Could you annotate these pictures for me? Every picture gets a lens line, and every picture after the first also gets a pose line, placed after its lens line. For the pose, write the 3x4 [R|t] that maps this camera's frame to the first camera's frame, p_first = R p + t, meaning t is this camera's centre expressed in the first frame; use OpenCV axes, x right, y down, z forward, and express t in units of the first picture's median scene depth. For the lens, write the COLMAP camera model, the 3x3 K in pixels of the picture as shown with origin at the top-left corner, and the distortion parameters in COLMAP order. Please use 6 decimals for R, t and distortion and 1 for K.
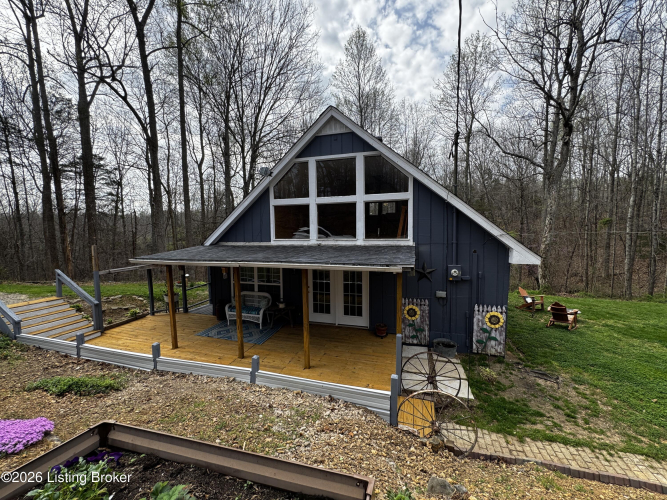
lens RADIAL K [[267.2, 0, 334.7], [0, 267.2, 254.5], [0, 0, 1]] dist [-0.003985, 0.000396]
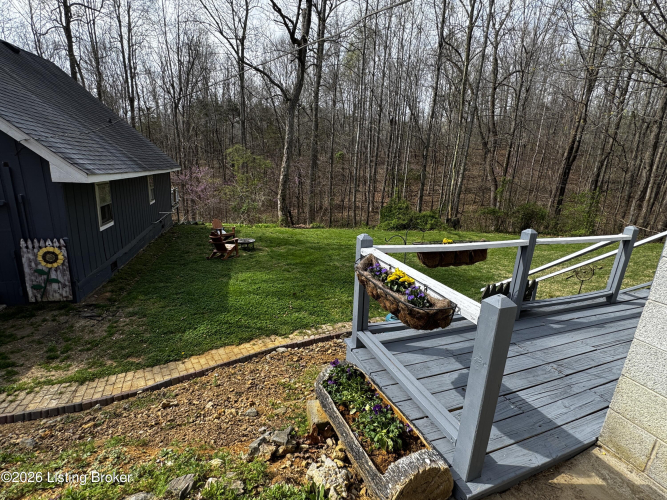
lens RADIAL K [[324.6, 0, 335.6], [0, 324.6, 251.2], [0, 0, 1]] dist [-0.024199, 0.000911]
pose [[0.780675, -0.096143, 0.617498, 0.673133], [-0.032579, 0.980491, 0.193848, 0.023138], [-0.624088, -0.171450, 0.762312, -0.208652]]
